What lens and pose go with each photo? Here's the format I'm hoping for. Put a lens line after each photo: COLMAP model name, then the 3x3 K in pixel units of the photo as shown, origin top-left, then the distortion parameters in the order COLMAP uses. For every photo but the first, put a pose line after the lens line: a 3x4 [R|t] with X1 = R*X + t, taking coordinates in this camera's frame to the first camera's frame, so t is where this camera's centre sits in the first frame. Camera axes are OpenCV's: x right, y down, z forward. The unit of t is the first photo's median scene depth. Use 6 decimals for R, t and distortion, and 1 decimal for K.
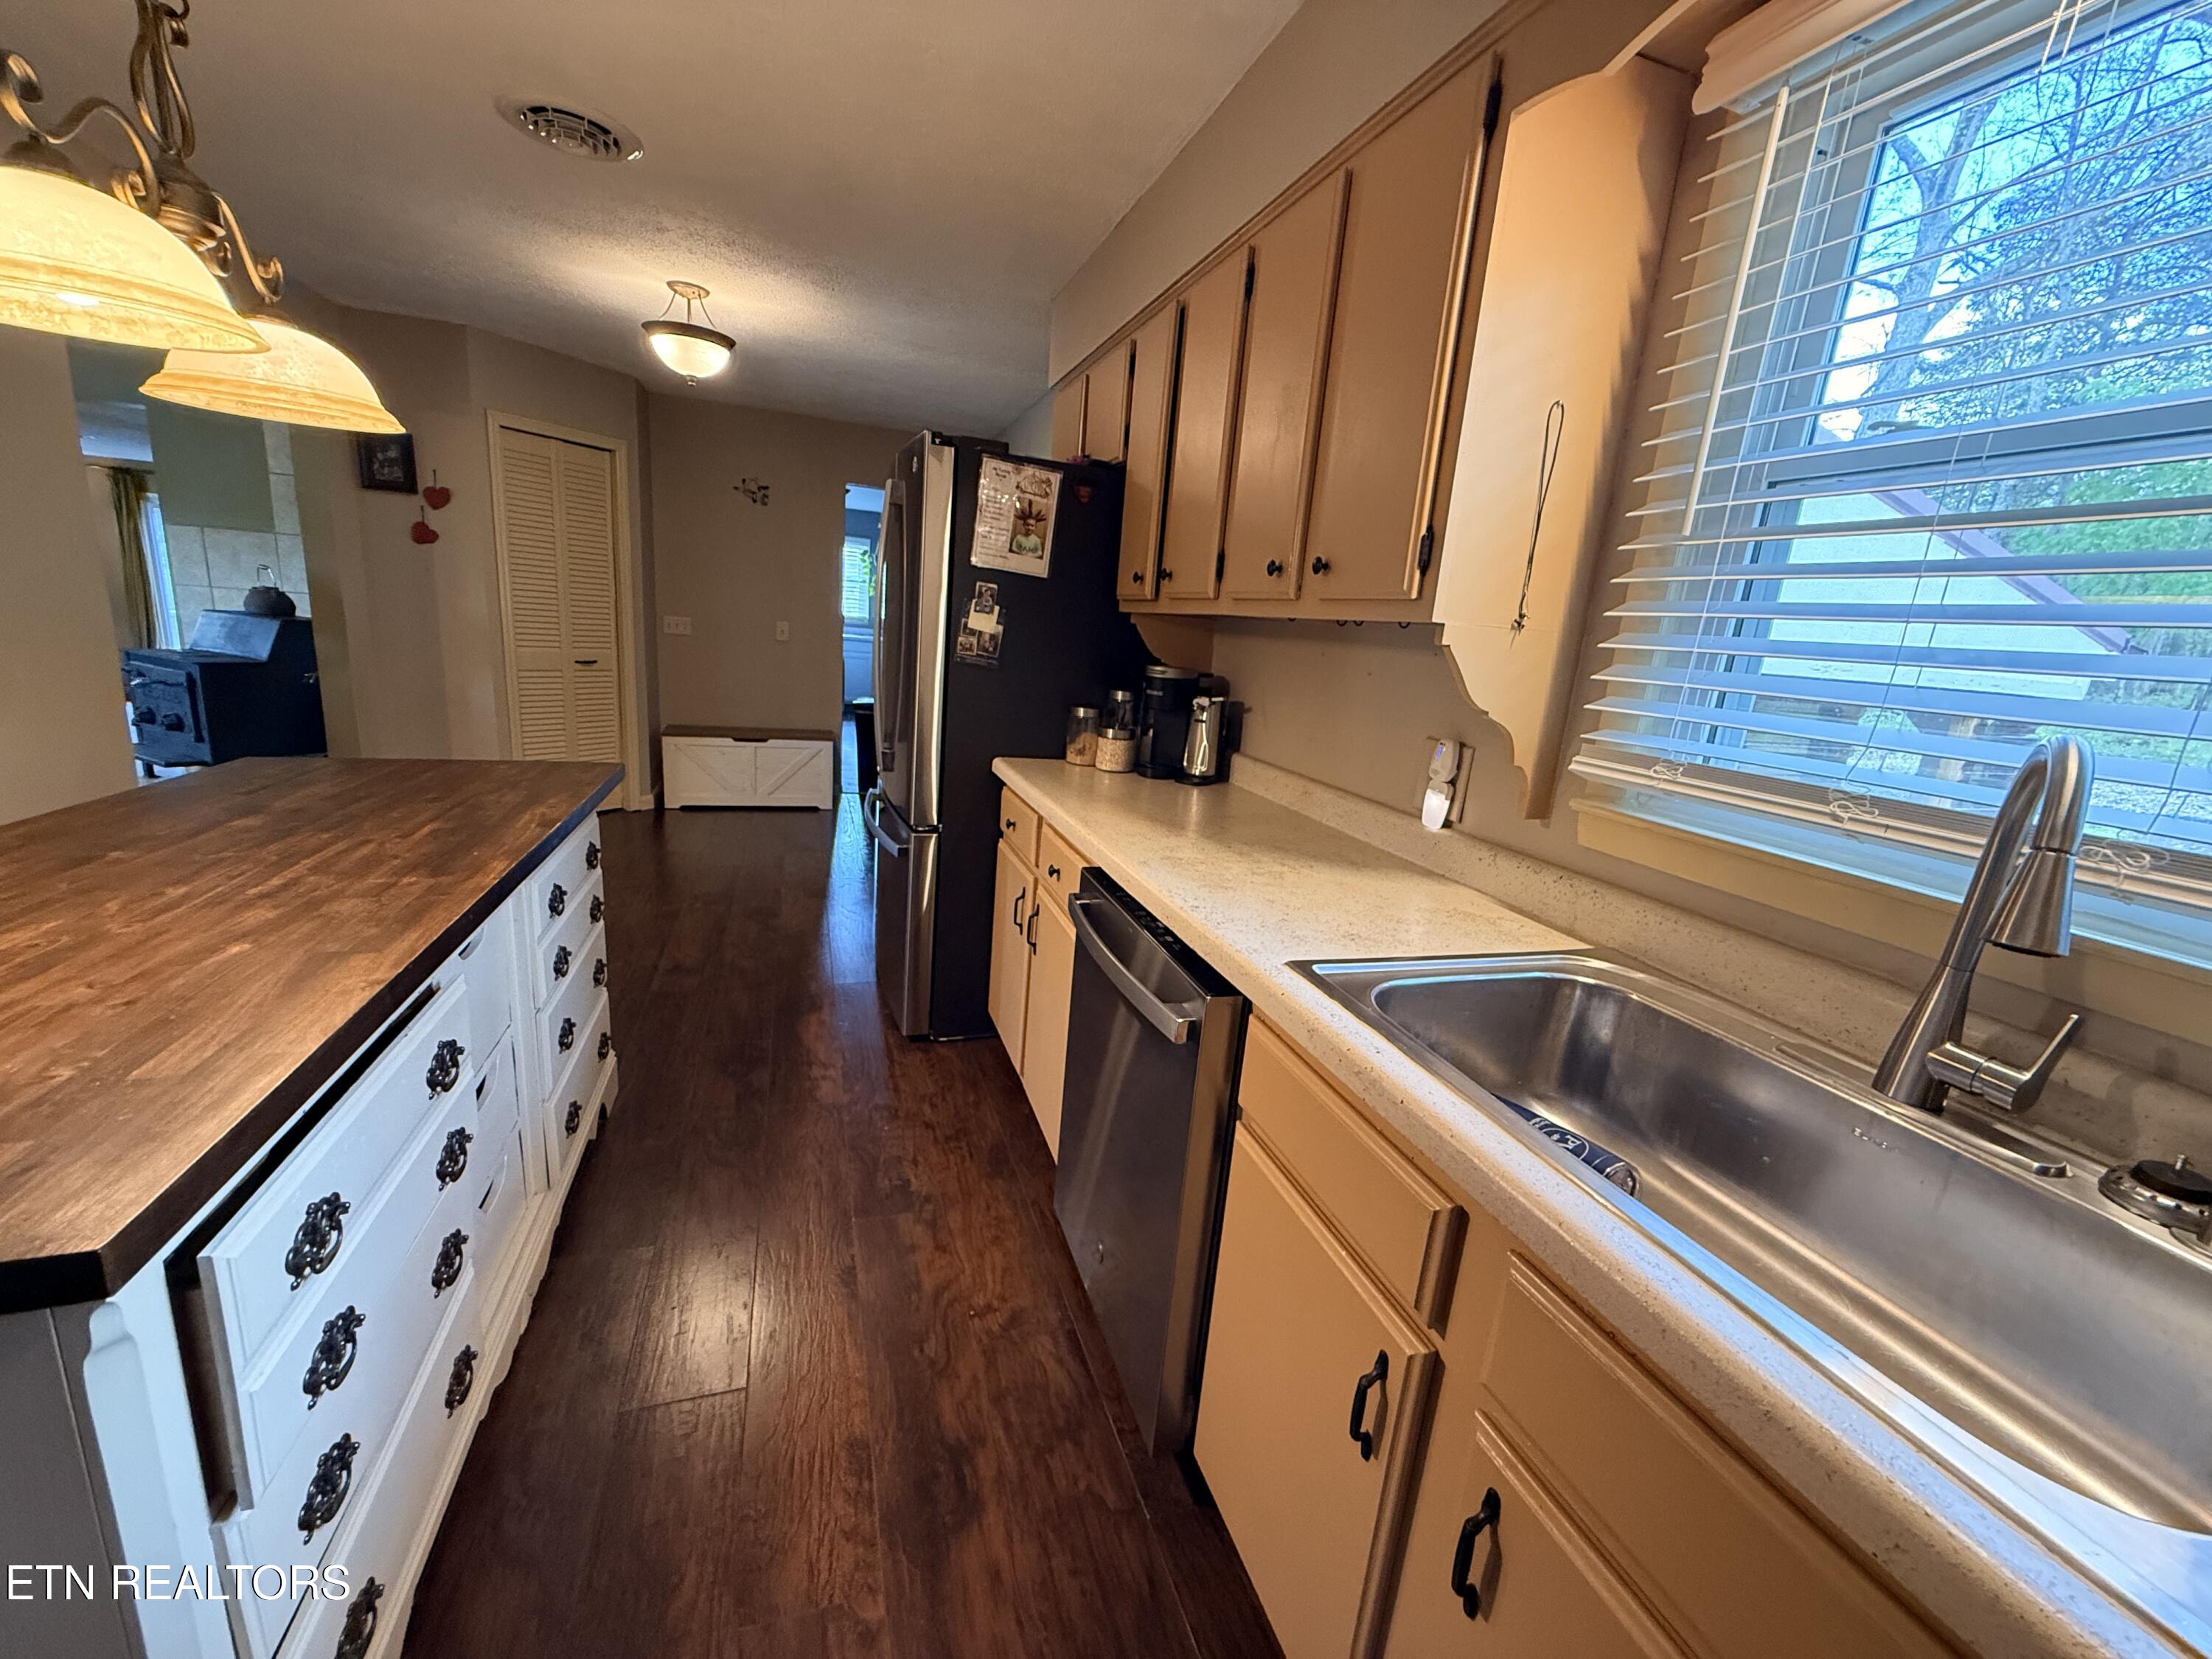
lens RADIAL K [[882.4, 0, 1104.4], [0, 882.4, 825.5], [0, 0, 1]] dist [0.000155, 0.000346]
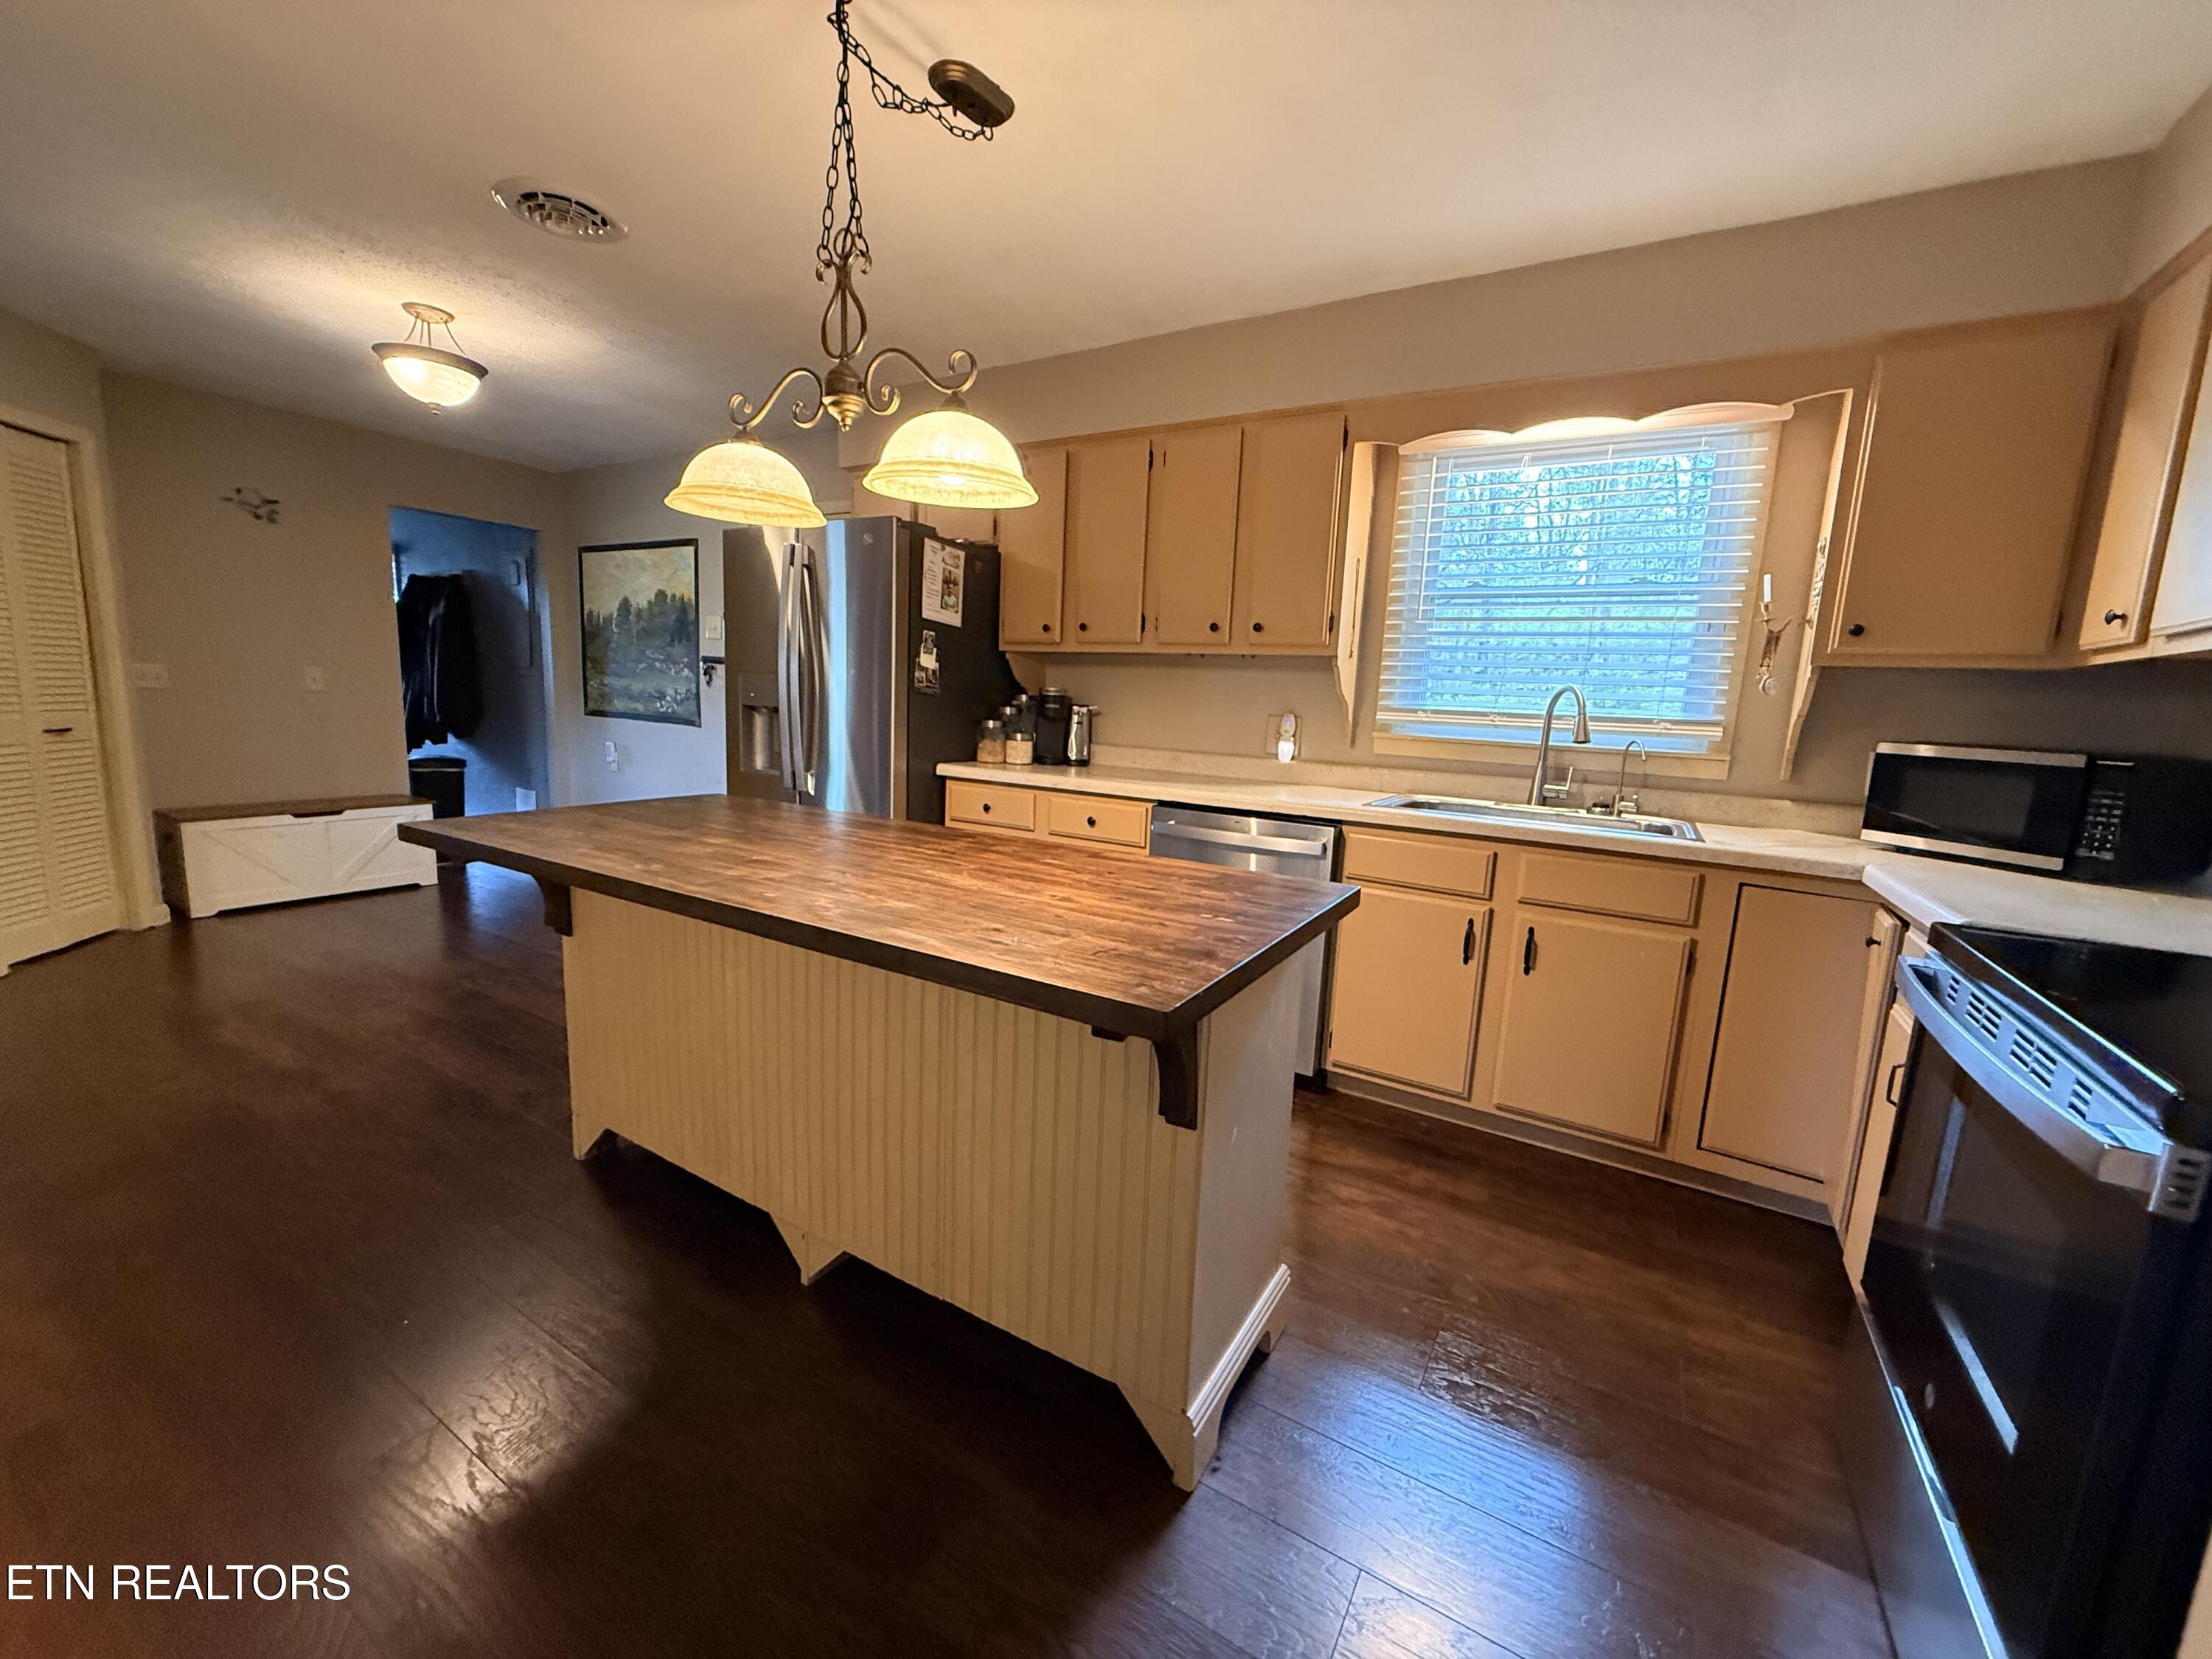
lens RADIAL K [[882.4, 0, 1095.6], [0, 882.4, 832.8], [0, 0, 1]] dist [0.000155, 0.000346]
pose [[0.759272, -0.148073, 0.633704, -0.819611], [0.162768, 0.986030, 0.035379, 0.015283], [-0.630090, 0.076285, 0.772766, -0.148810]]
